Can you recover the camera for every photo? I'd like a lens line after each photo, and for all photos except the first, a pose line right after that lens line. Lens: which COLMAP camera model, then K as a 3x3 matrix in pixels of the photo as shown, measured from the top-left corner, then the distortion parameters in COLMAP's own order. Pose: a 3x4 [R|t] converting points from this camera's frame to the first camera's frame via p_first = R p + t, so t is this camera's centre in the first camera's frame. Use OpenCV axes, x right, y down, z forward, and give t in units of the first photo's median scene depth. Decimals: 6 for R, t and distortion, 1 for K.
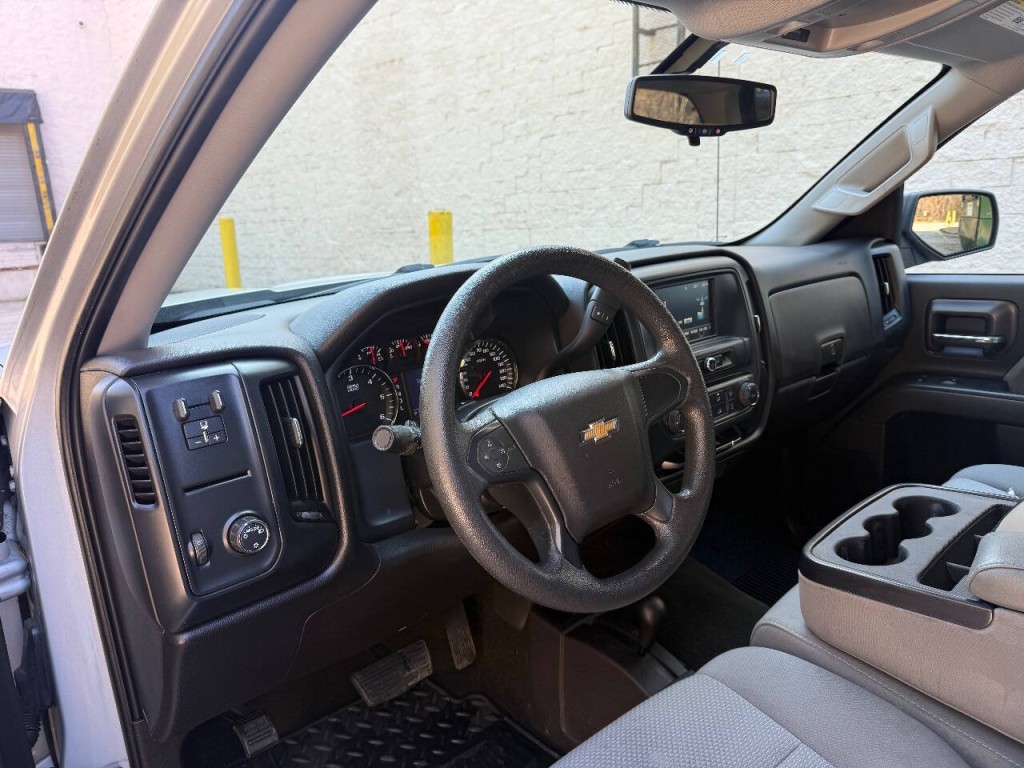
lens RADIAL K [[723.0, 0, 509.5], [0, 723.0, 388.9], [0, 0, 1]] dist [0.072971, -0.099003]
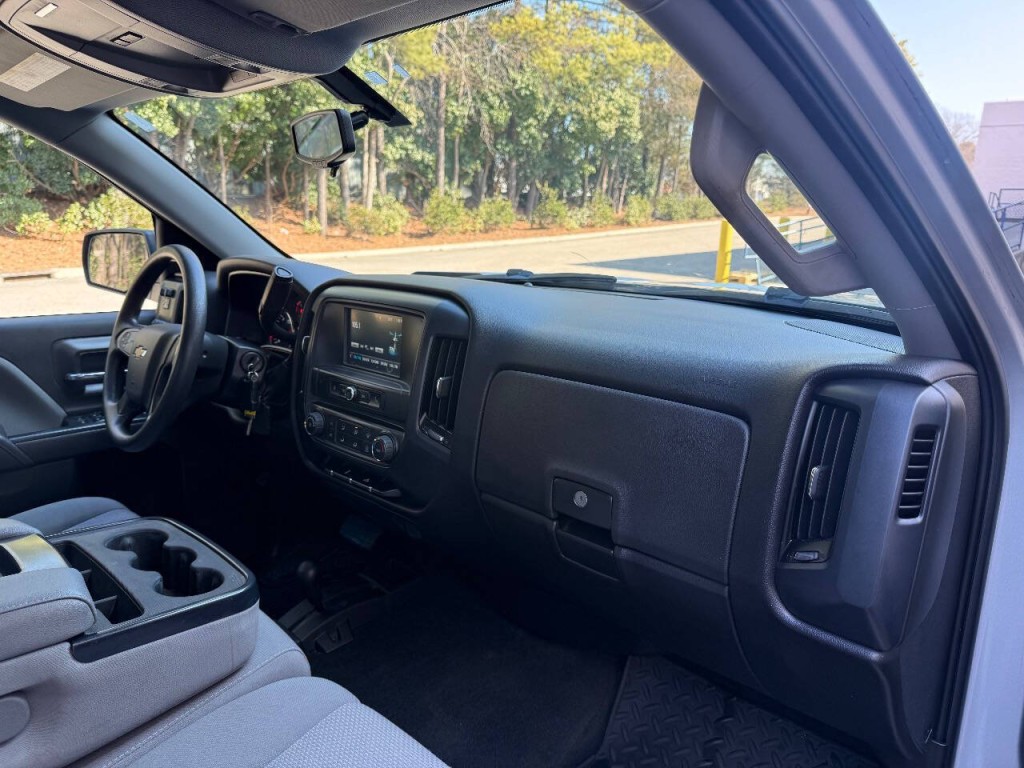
lens RADIAL K [[723.0, 0, 509.5], [0, 723.0, 388.9], [0, 0, 1]] dist [0.072971, -0.099003]
pose [[0.066259, 0.244897, -0.967282, 1.207231], [-0.275592, 0.936195, 0.218148, -0.304979], [0.958988, 0.252120, 0.129523, 1.045709]]
